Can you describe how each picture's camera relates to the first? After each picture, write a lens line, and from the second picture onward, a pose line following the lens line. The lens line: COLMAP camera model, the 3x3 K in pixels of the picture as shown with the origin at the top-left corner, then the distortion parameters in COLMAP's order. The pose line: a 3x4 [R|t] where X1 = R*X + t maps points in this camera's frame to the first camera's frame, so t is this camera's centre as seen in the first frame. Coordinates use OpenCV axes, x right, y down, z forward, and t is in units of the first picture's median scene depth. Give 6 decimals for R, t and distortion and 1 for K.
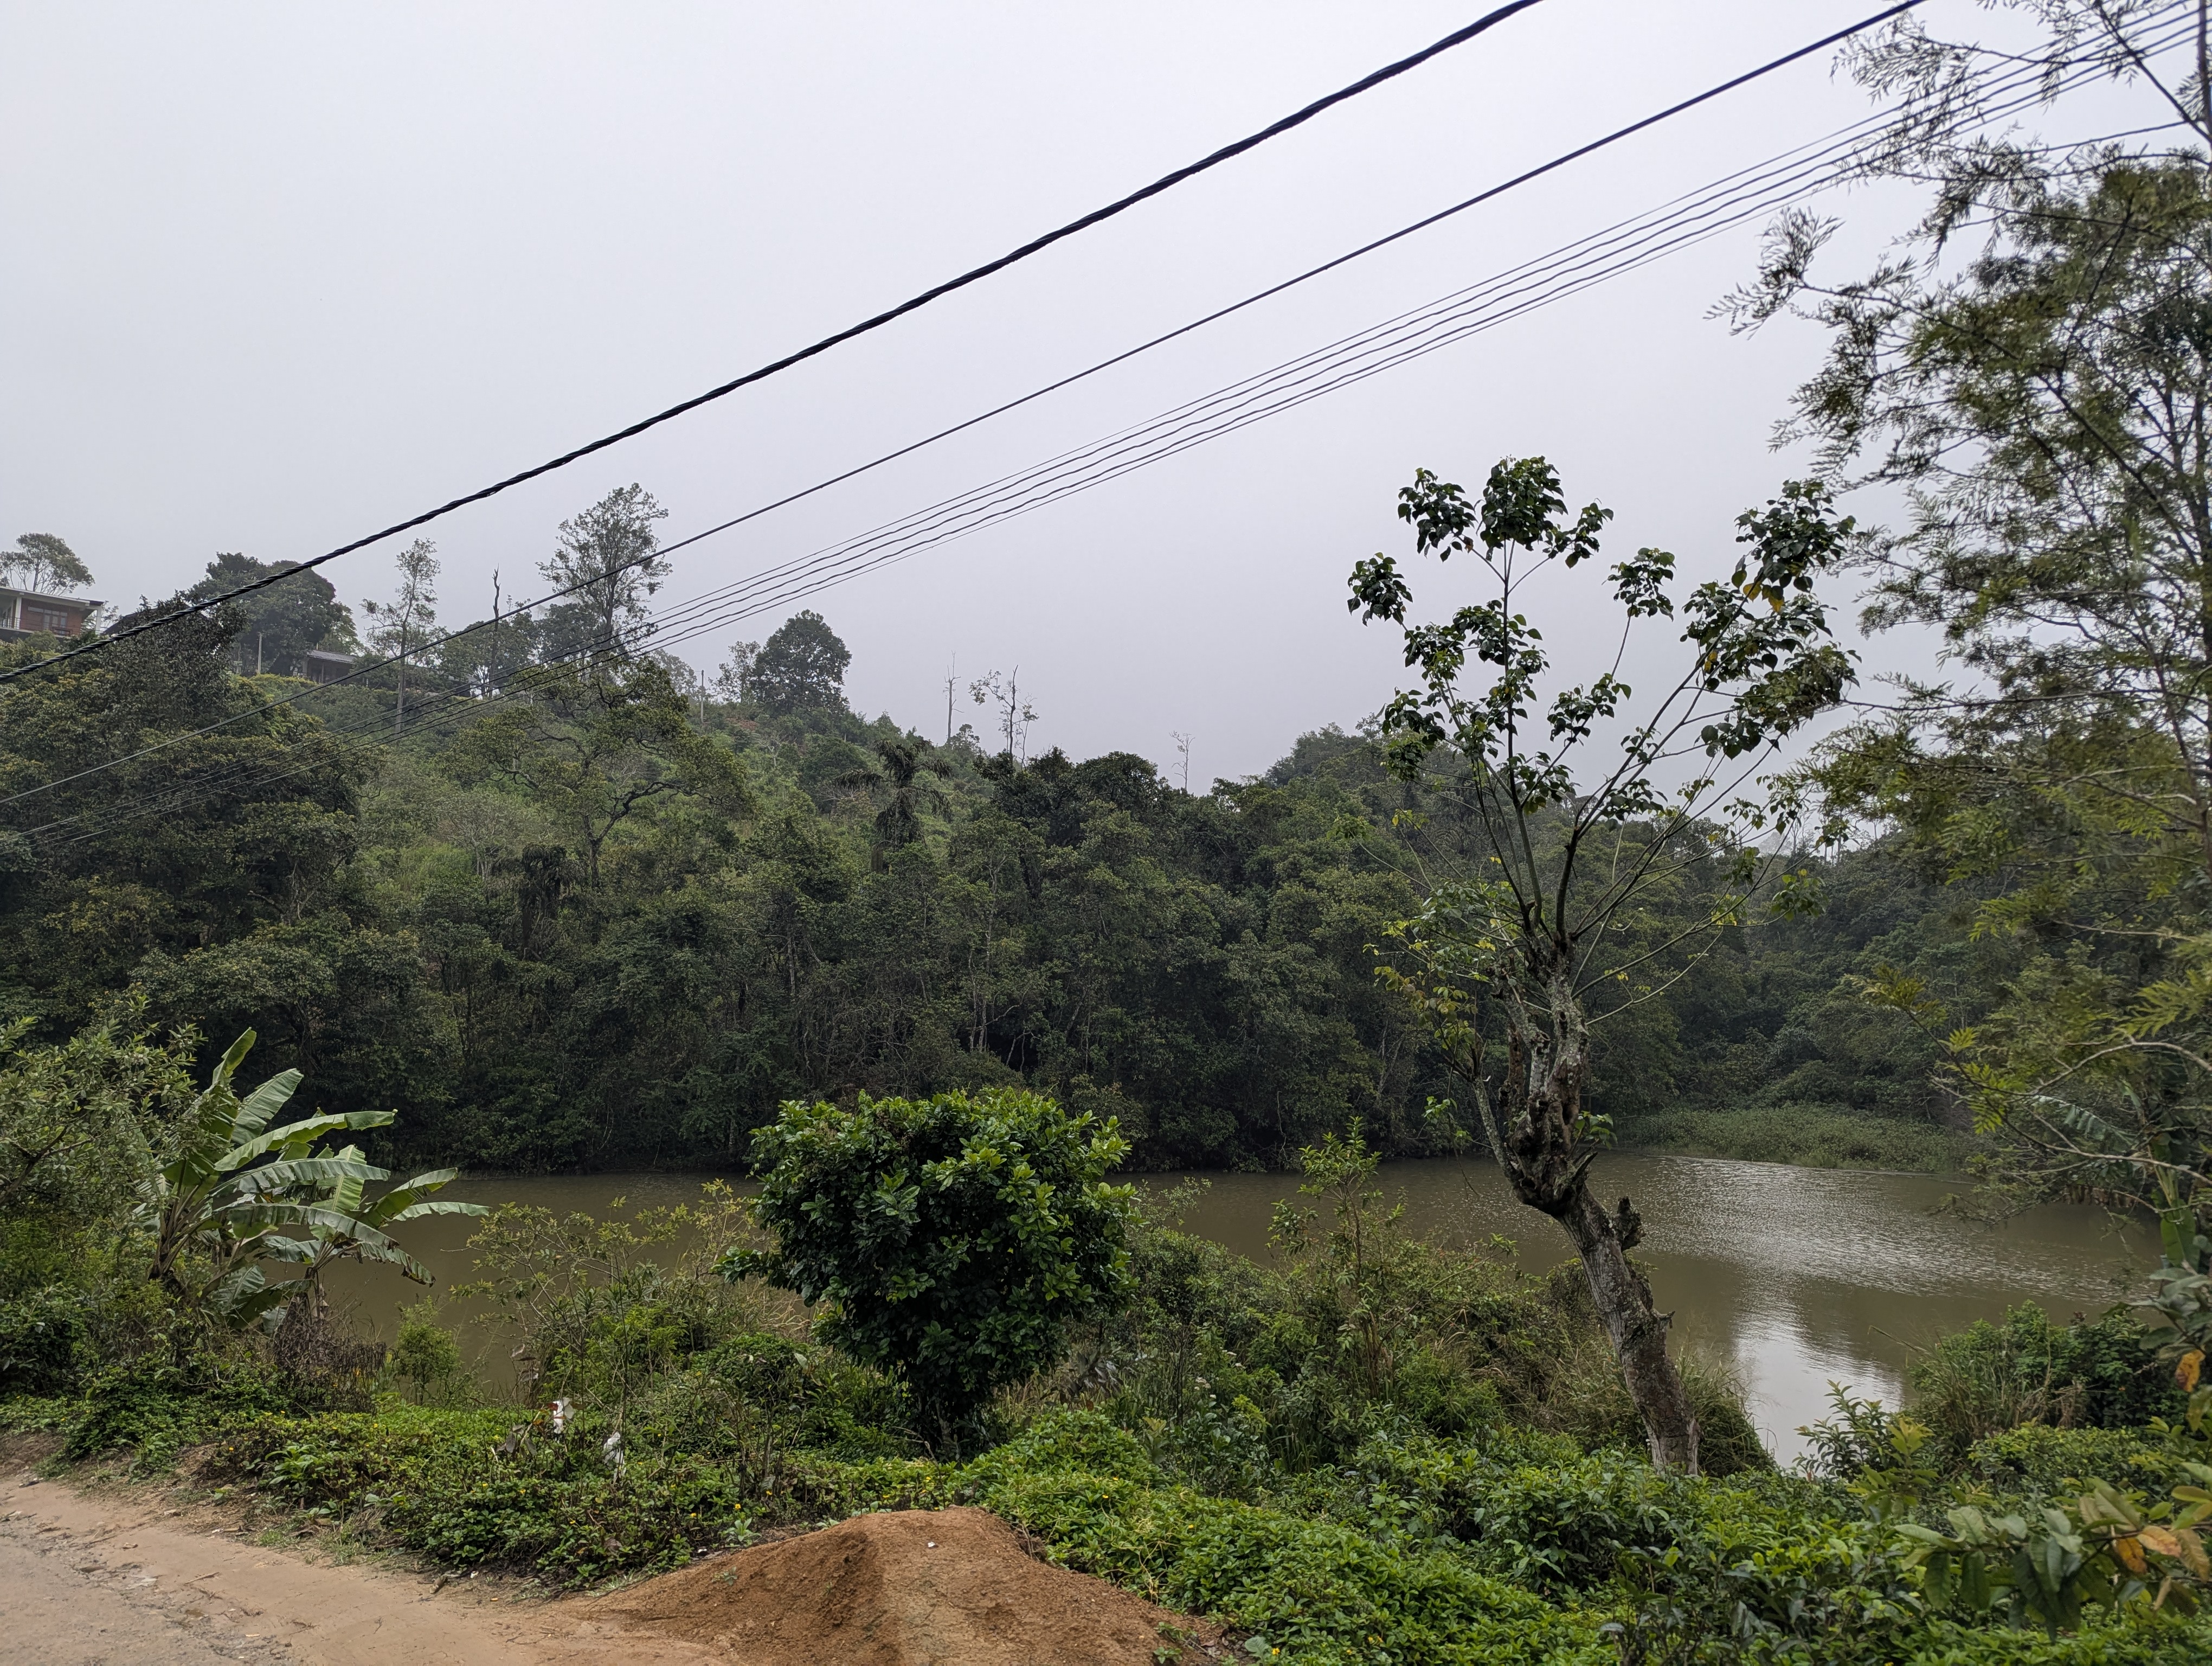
lens RADIAL K [[1605.5, 0, 1106.0], [0, 1605.5, 833.0], [0, 0, 1]] dist [0.070457, -0.058541]
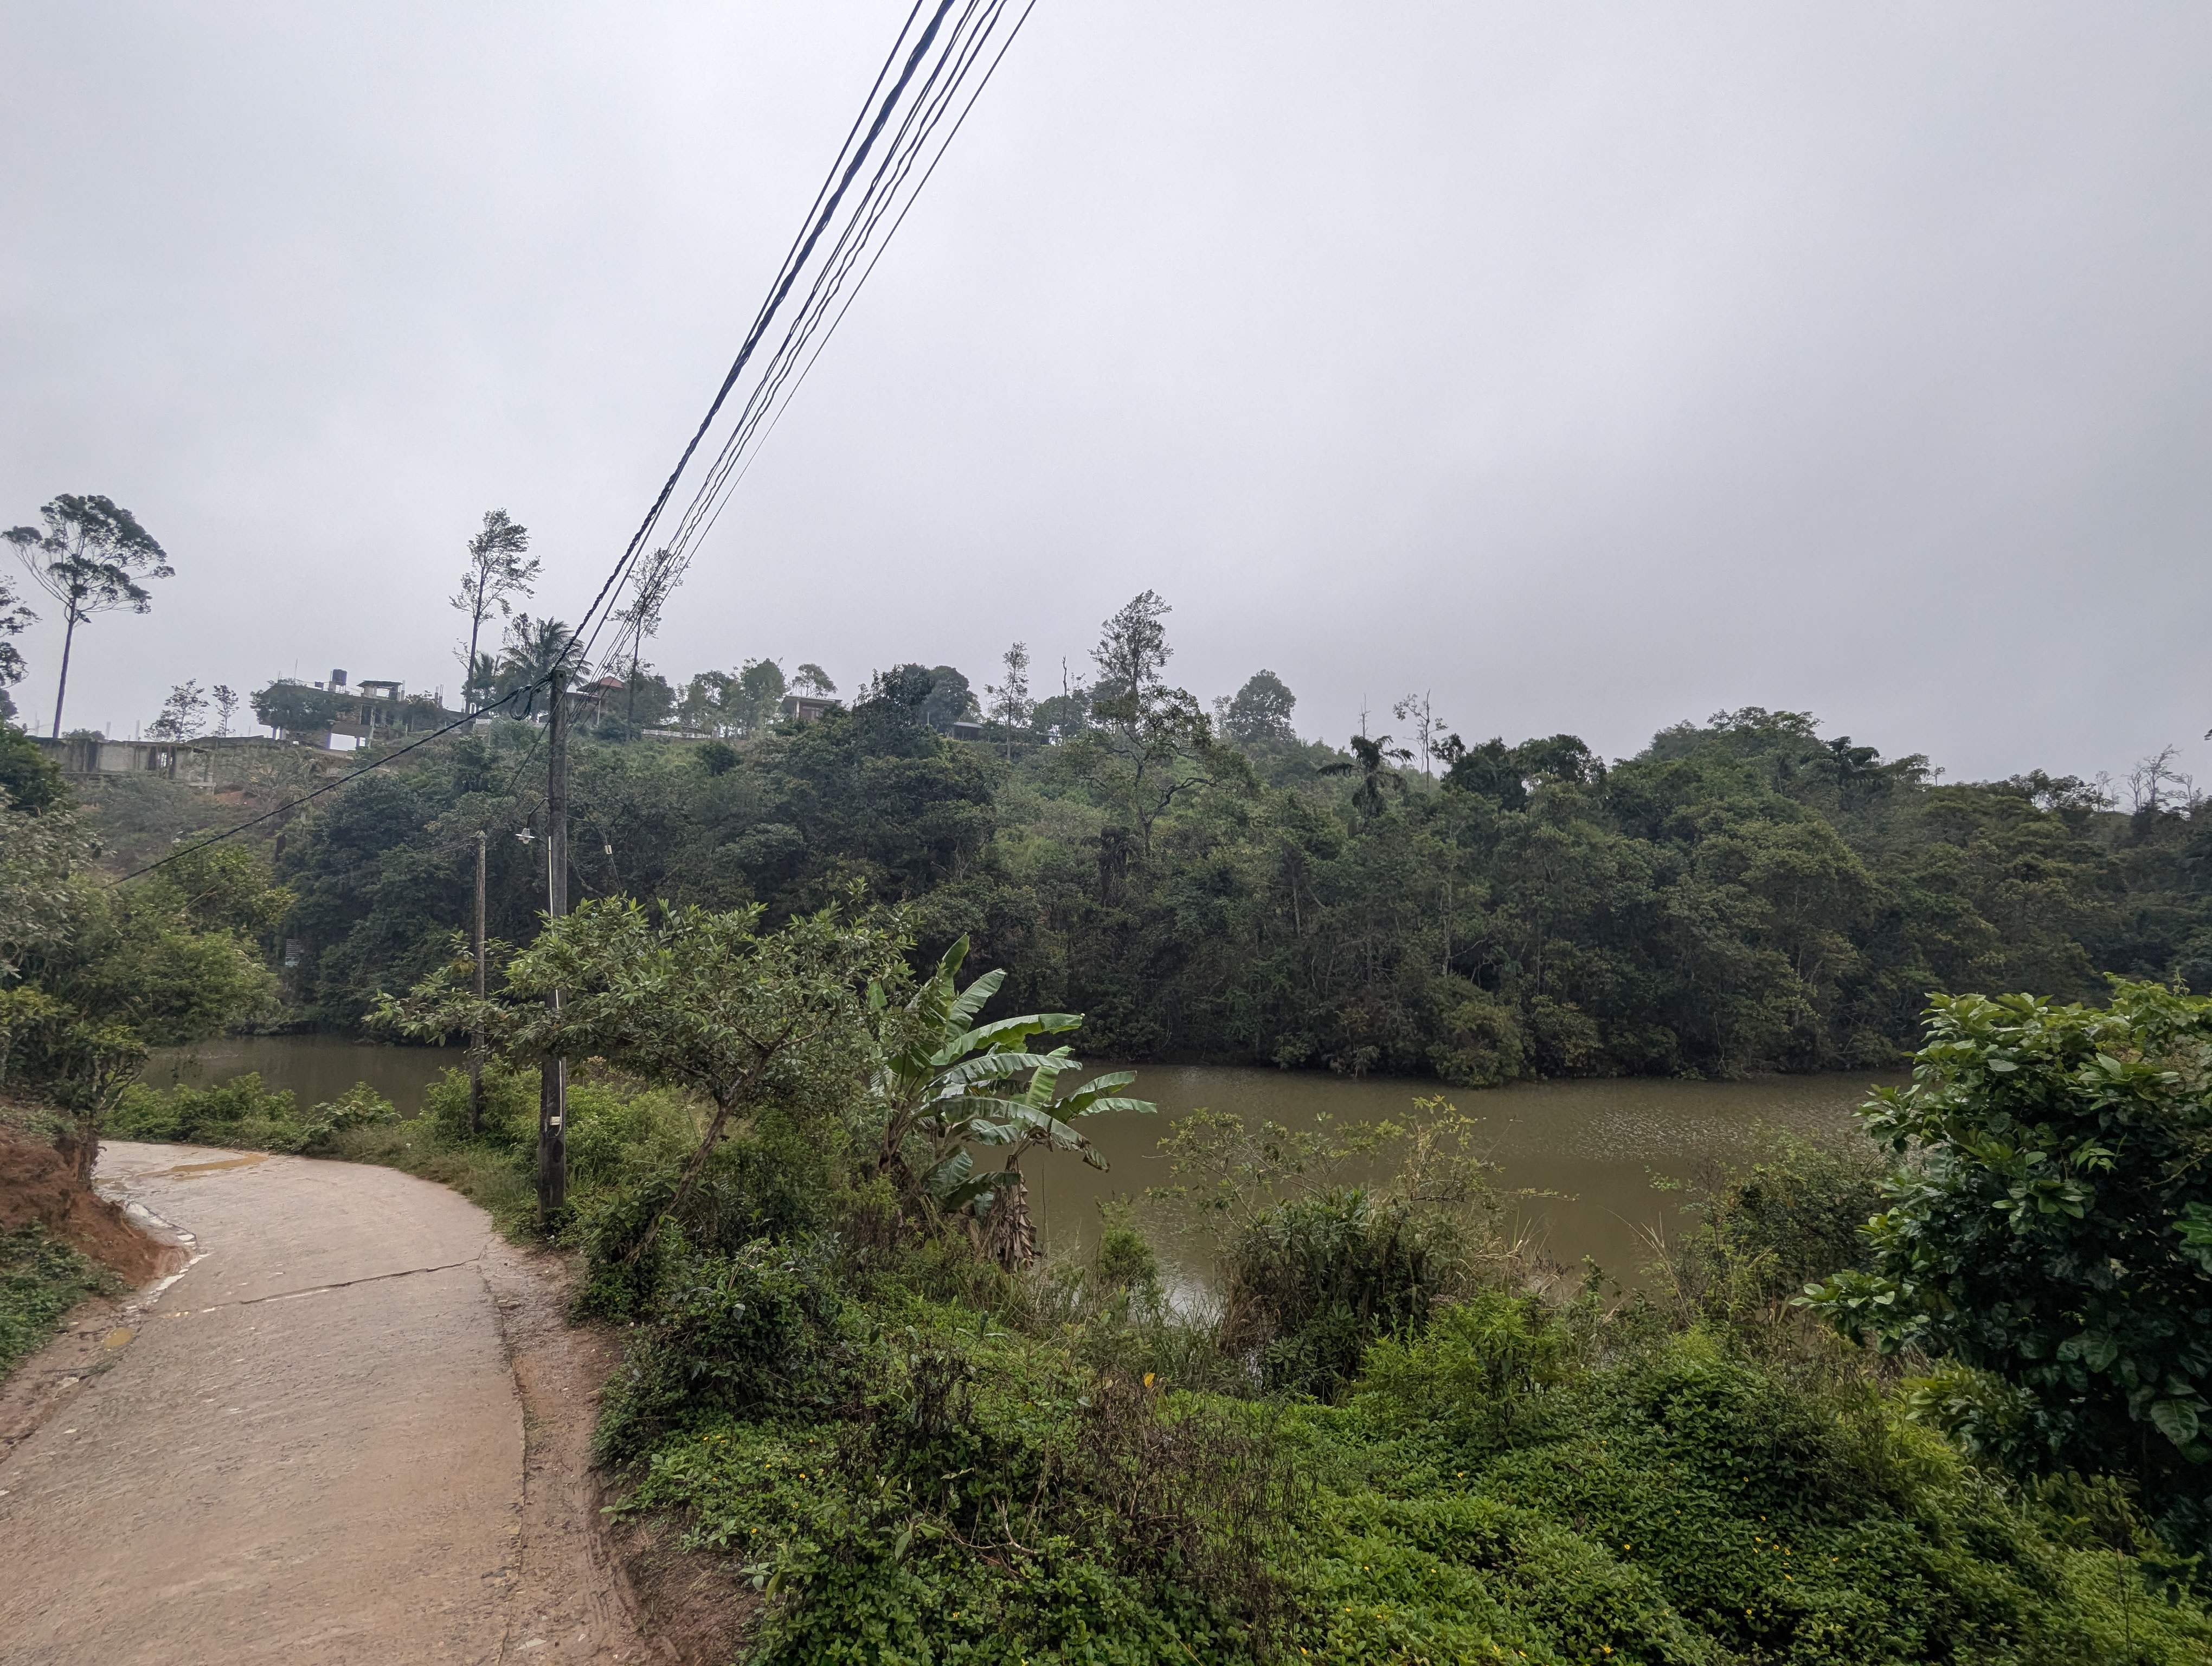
lens RADIAL K [[1085.3, 0, 1094.5], [0, 1085.3, 835.4], [0, 0, 1]] dist [0.000520, 0.000450]
pose [[0.945979, -0.038005, -0.321993, -0.061204], [0.038389, 0.999250, -0.005160, 0.019219], [0.321947, -0.007479, 0.946728, 0.106169]]
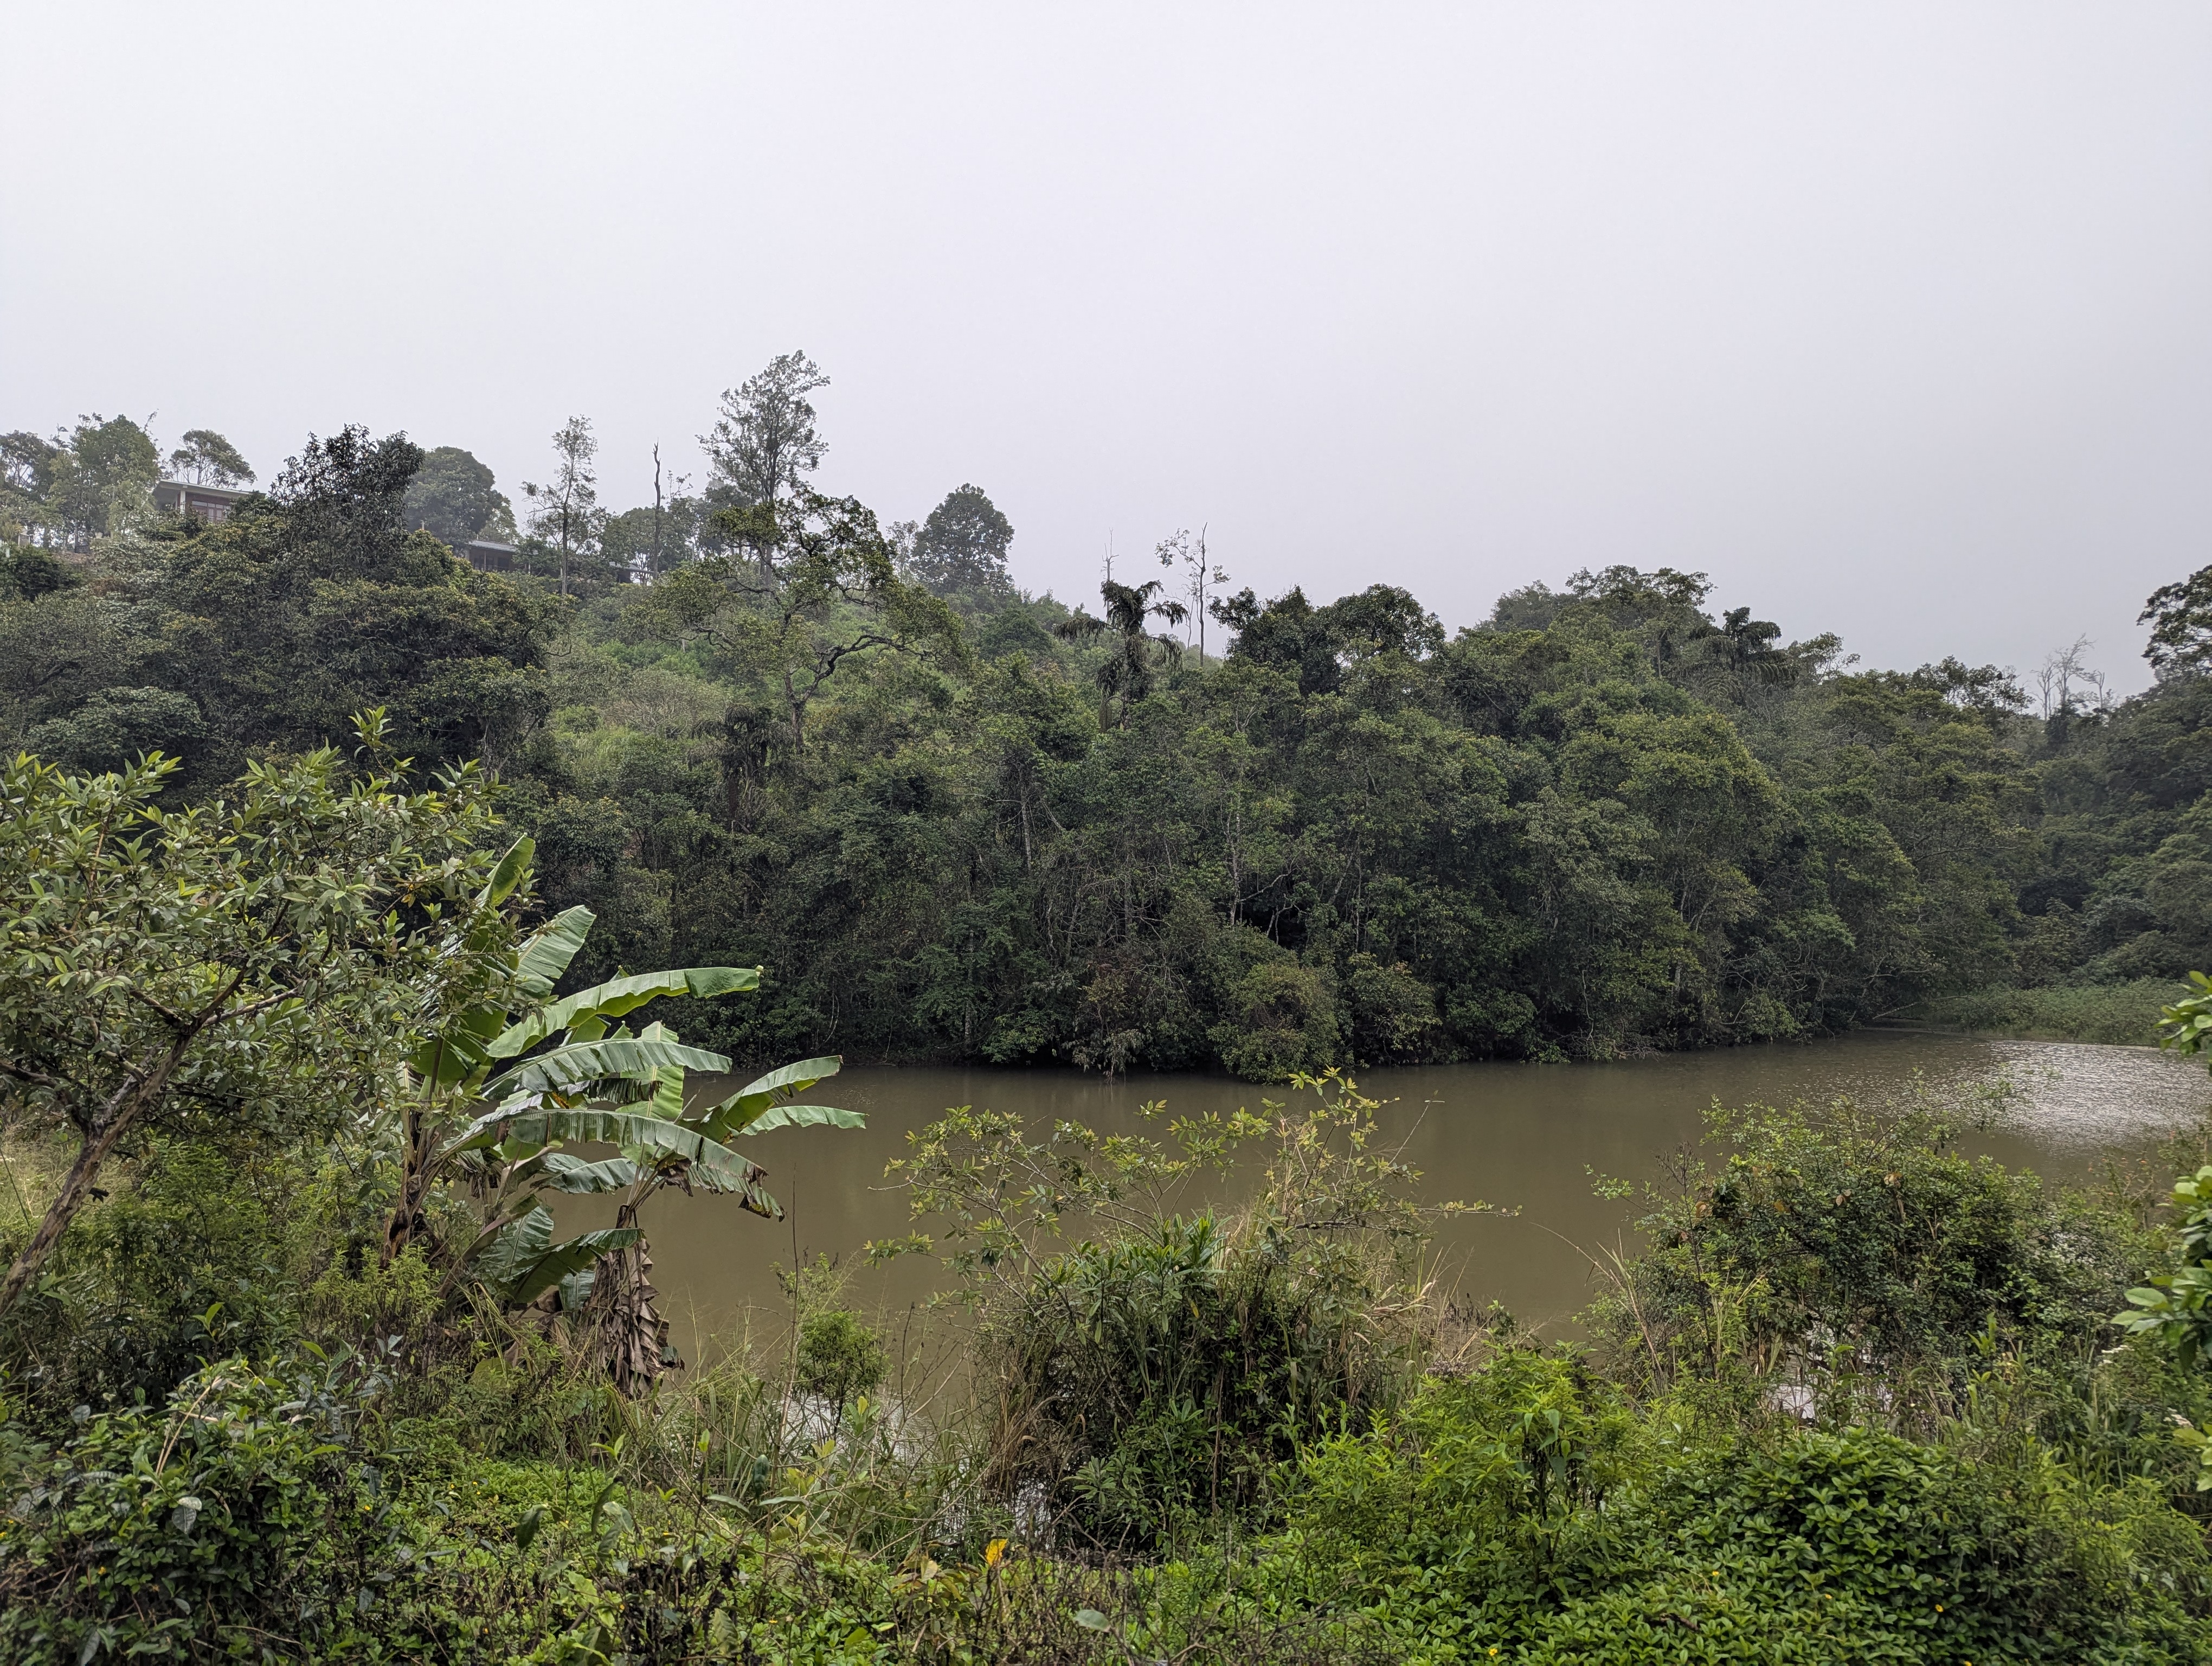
lens RADIAL K [[1605.5, 0, 1108.9], [0, 1605.5, 816.3], [0, 0, 1]] dist [0.070499, -0.057897]
pose [[0.996544, -0.020530, -0.080494, -0.074689], [0.024833, 0.998295, 0.052831, 0.025682], [0.079272, -0.054648, 0.995354, 0.118875]]
